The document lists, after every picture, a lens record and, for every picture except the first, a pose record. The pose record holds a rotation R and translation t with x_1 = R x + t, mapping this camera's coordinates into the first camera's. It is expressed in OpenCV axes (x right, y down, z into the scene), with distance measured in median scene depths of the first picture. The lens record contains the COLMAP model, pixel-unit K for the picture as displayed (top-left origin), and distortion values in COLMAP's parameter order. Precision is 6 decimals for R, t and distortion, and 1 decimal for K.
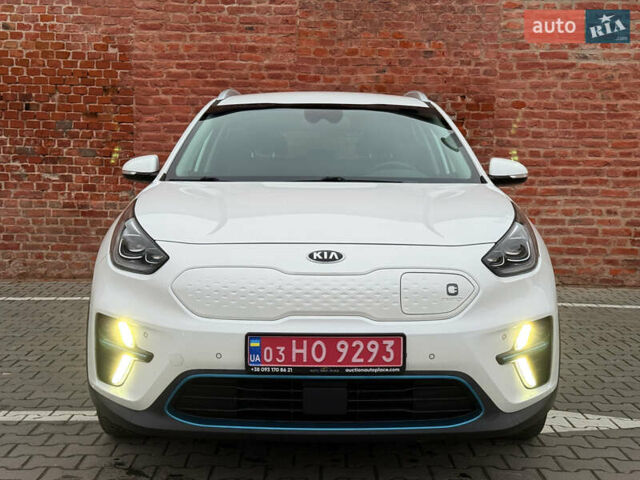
lens RADIAL K [[890.4, 0, 322.3], [0, 890.4, 242.7], [0, 0, 1]] dist [0.117585, 0.000000]
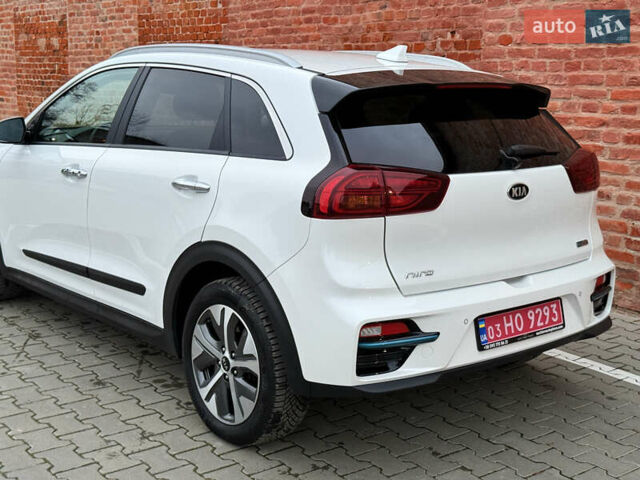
lens RADIAL K [[890.4, 0, 323.8], [0, 890.4, 242.7], [0, 0, 1]] dist [0.117585, 0.000000]
pose [[0.614932, 0.133741, -0.777156, 0.733265], [-0.080802, 0.991013, 0.106608, -0.054397], [0.784429, -0.002761, 0.620212, 0.418010]]
